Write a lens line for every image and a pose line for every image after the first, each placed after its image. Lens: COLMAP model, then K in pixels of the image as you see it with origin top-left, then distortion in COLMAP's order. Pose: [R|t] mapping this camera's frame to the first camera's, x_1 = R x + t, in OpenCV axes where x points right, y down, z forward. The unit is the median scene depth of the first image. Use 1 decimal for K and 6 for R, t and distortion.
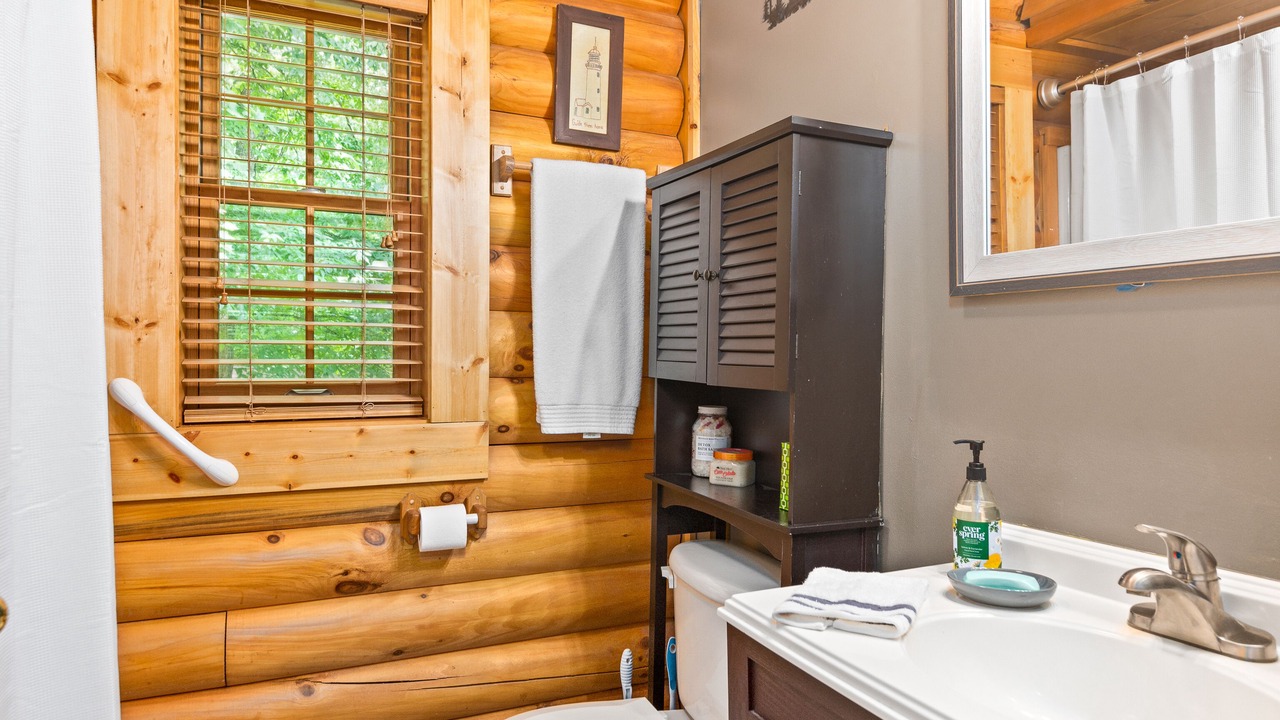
lens RADIAL K [[740.3, 0, 645.1], [0, 740.3, 361.2], [0, 0, 1]] dist [-0.004057, -0.001356]
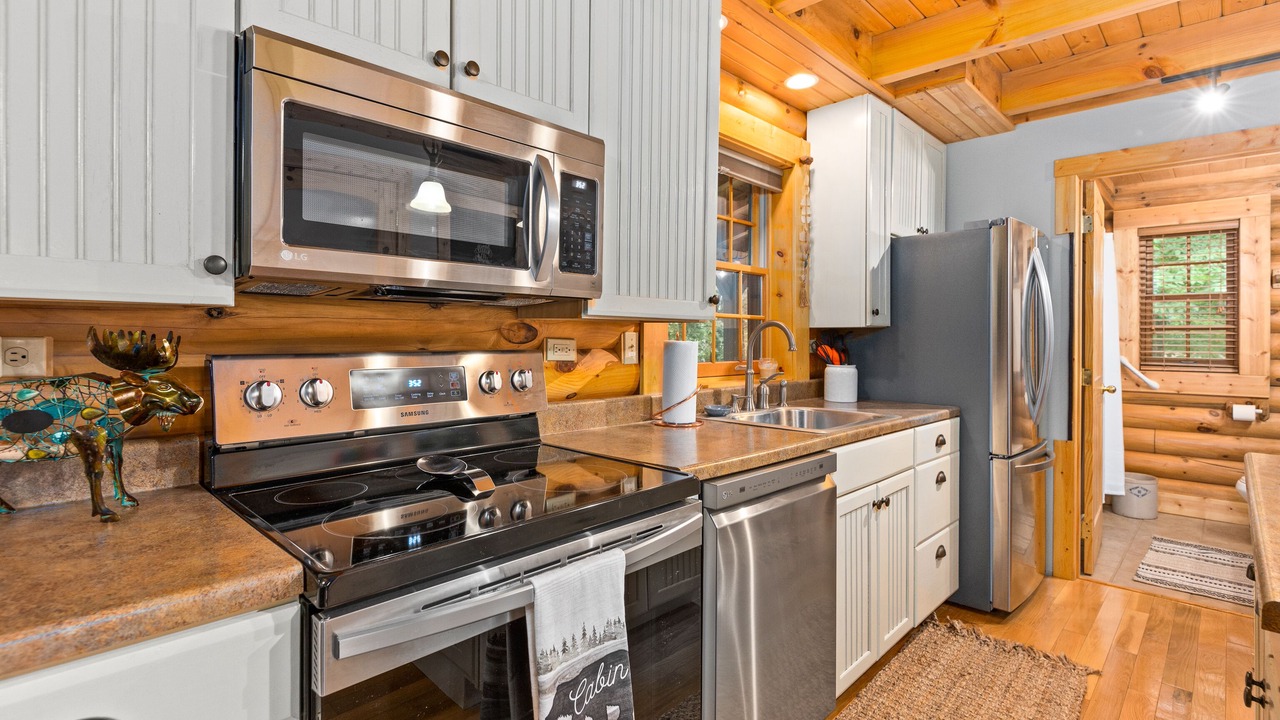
lens RADIAL K [[597.5, 0, 635.4], [0, 597.5, 338.3], [0, 0, 1]] dist [0.002930, -0.004573]
pose [[0.319435, -0.001756, -0.947607, 1.089506], [-0.004051, 0.999987, -0.003219, -0.036912], [0.947600, 0.004867, 0.319424, -1.833537]]
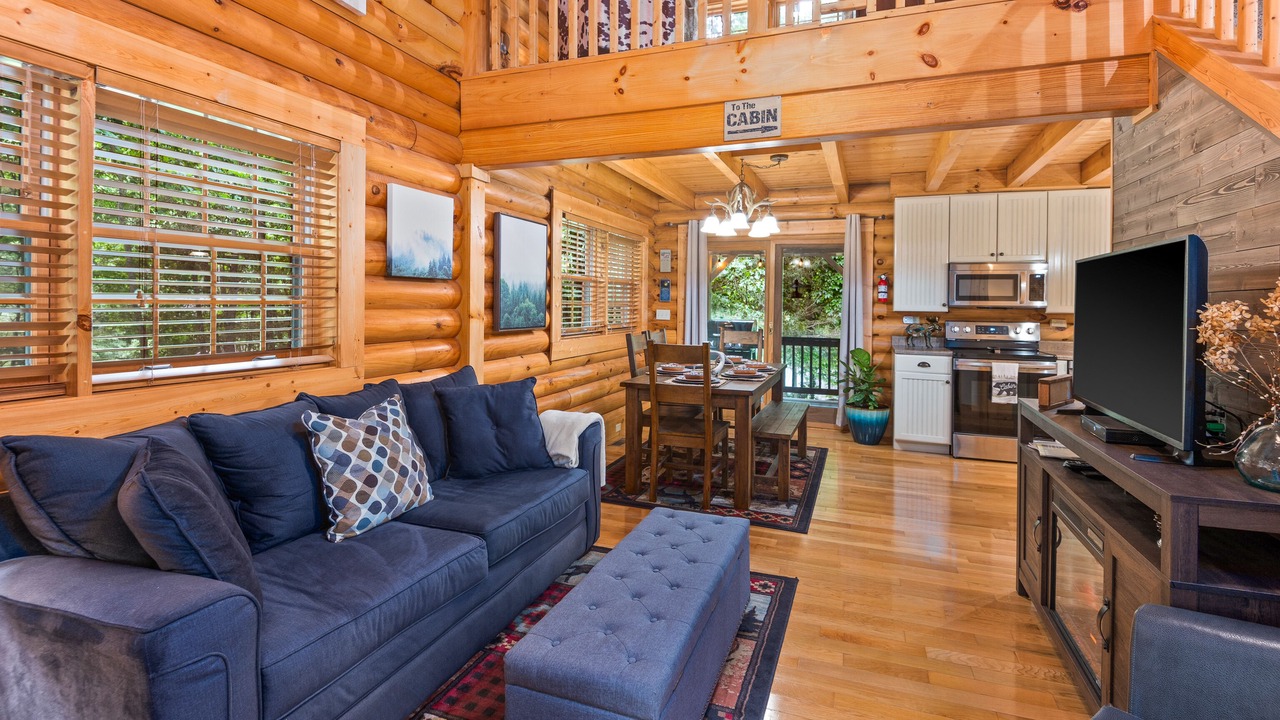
lens RADIAL K [[597.5, 0, 635.1], [0, 597.5, 307.6], [0, 0, 1]] dist [0.002930, -0.004573]
pose [[-0.743446, -0.008932, -0.668736, 3.683320], [-0.017556, 0.999827, 0.006162, -0.078646], [0.668565, 0.016321, -0.743474, -0.803471]]
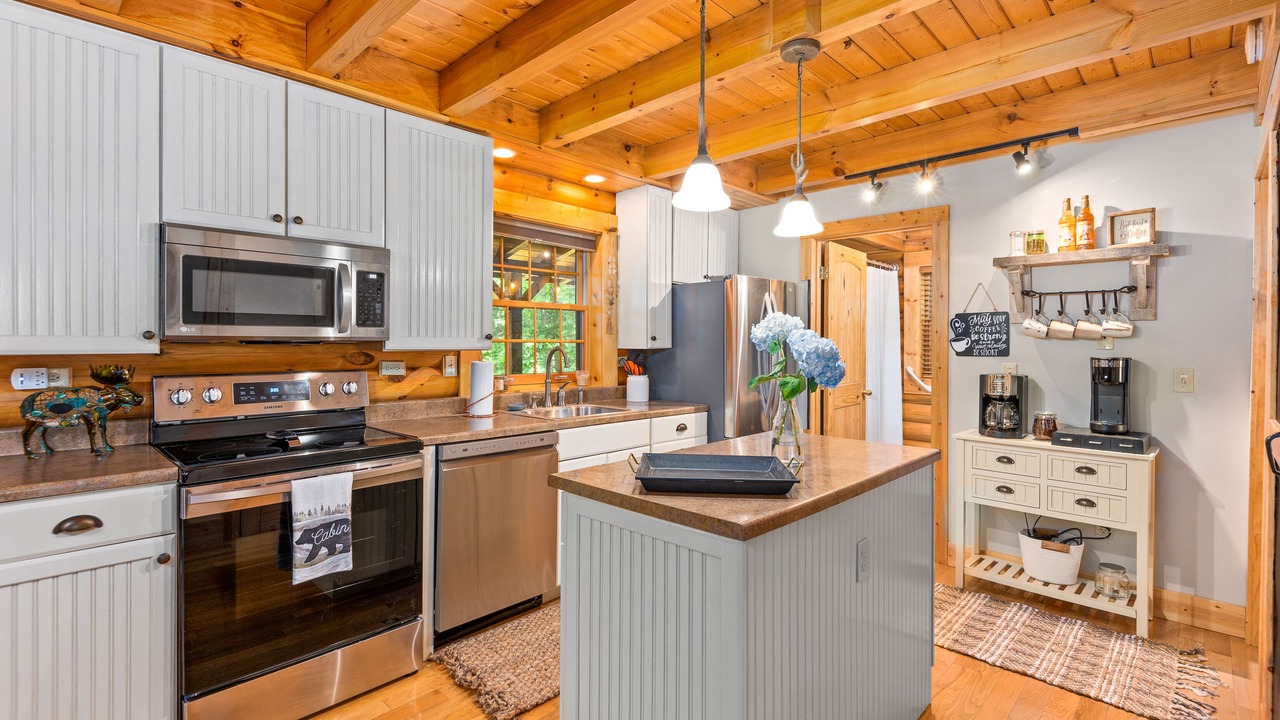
lens RADIAL K [[571.5, 0, 633.7], [0, 571.5, 343.8], [0, 0, 1]] dist [-0.001038, -0.003445]
pose [[0.326693, -0.003118, -0.945125, 1.777481], [-0.002596, 0.999988, -0.004196, -0.082976], [0.945127, 0.003825, 0.326681, -1.506606]]
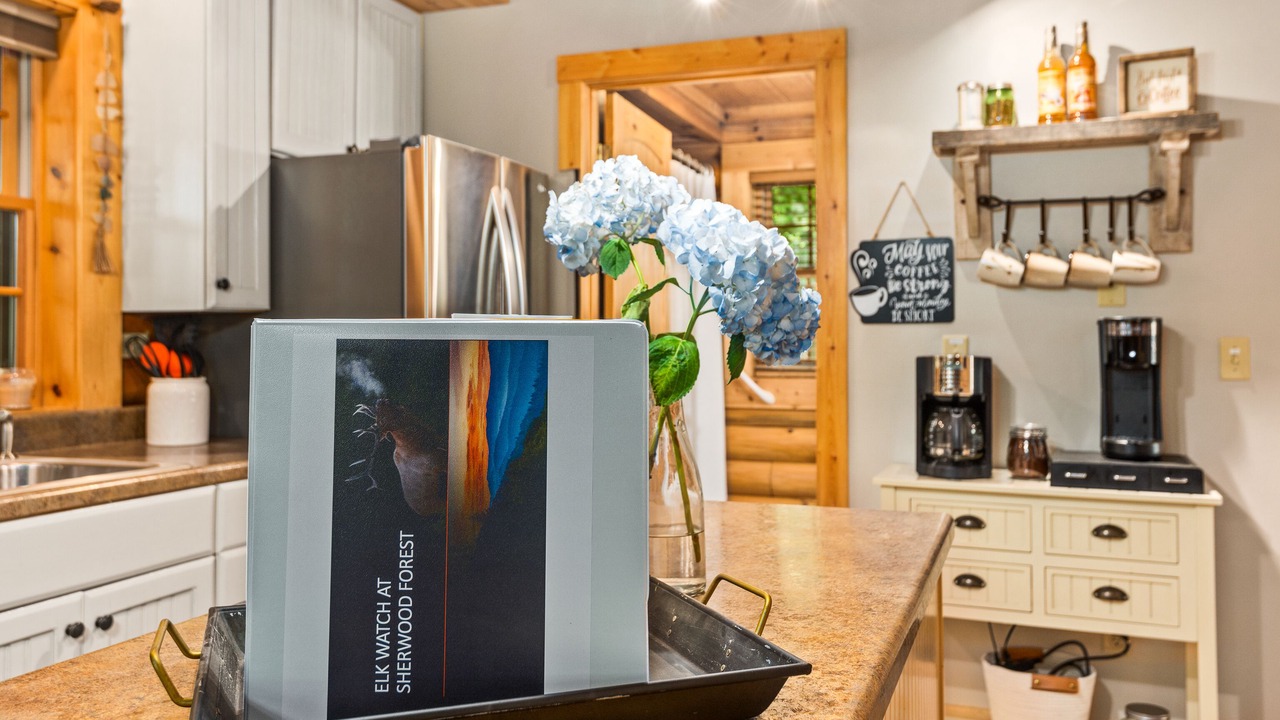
lens RADIAL K [[1043.8, 0, 633.5], [0, 1043.8, 316.6], [0, 0, 1]] dist [0.028256, -0.002725]
pose [[0.684396, -0.019532, -0.728849, 1.360525], [0.004233, 0.999731, -0.022816, -0.026796], [0.729098, 0.012530, 0.684294, -1.367794]]
